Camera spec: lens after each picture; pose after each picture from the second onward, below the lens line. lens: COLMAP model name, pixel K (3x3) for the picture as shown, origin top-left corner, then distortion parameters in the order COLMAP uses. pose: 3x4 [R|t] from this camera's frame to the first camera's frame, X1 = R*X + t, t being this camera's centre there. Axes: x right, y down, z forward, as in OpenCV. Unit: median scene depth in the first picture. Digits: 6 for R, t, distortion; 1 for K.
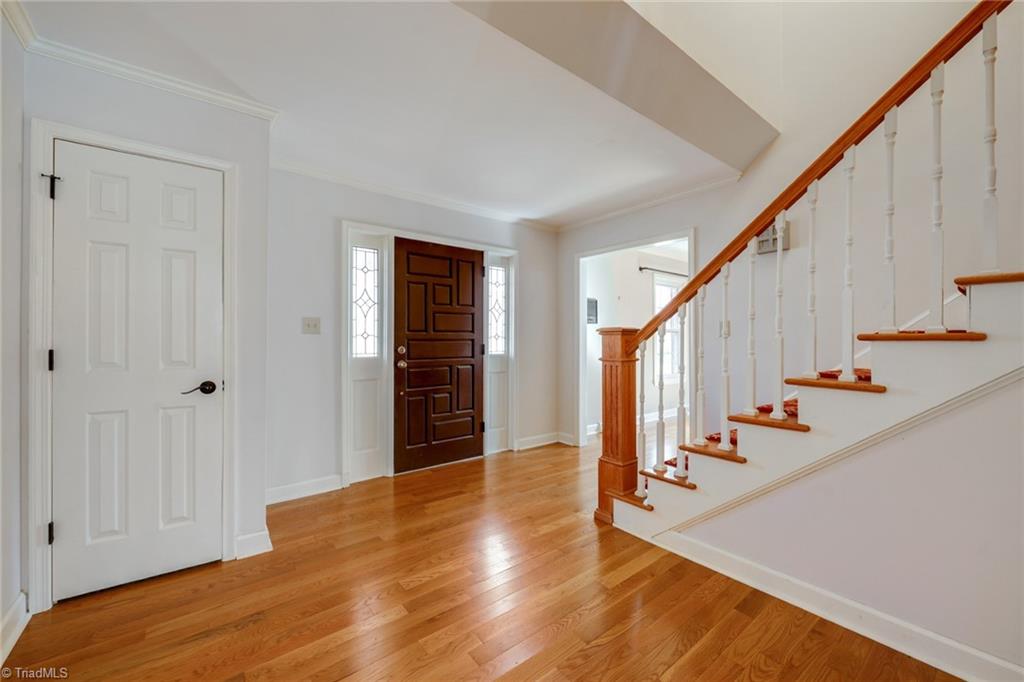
lens RADIAL K [[407.7, 0, 511.4], [0, 407.7, 331.6], [0, 0, 1]] dist [-0.001415, -0.000117]
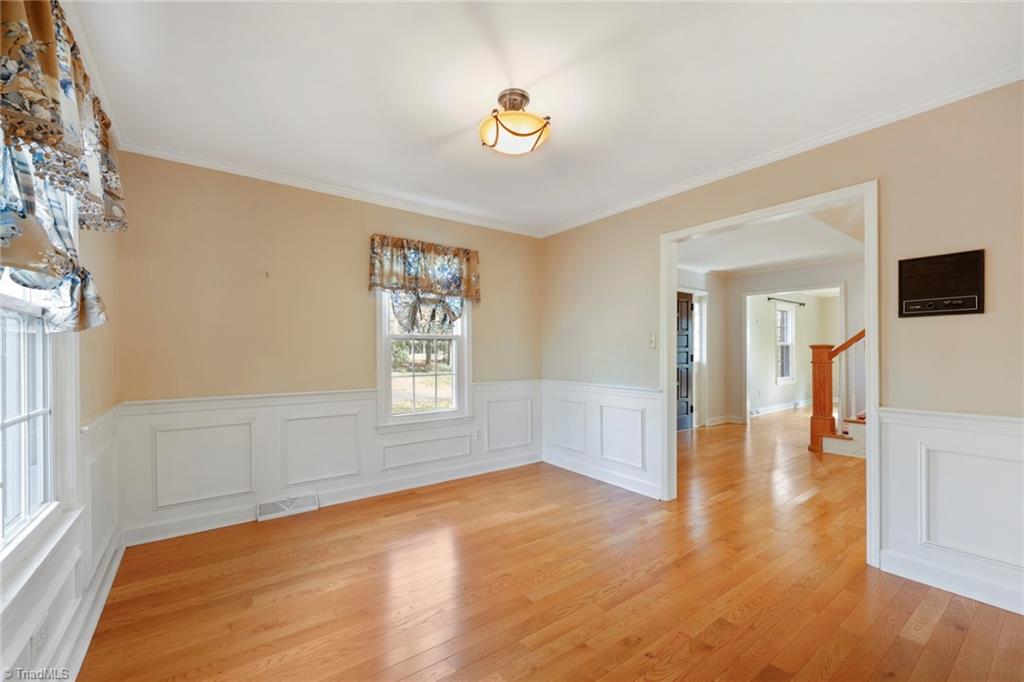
lens RADIAL K [[418.3, 0, 509.4], [0, 418.3, 345.6], [0, 0, 1]] dist [-0.013933, -0.000043]
pose [[0.998889, -0.004950, -0.046871, -0.690684], [0.005214, 0.999971, 0.005498, -0.016105], [0.046842, -0.005737, 0.998886, -0.604759]]
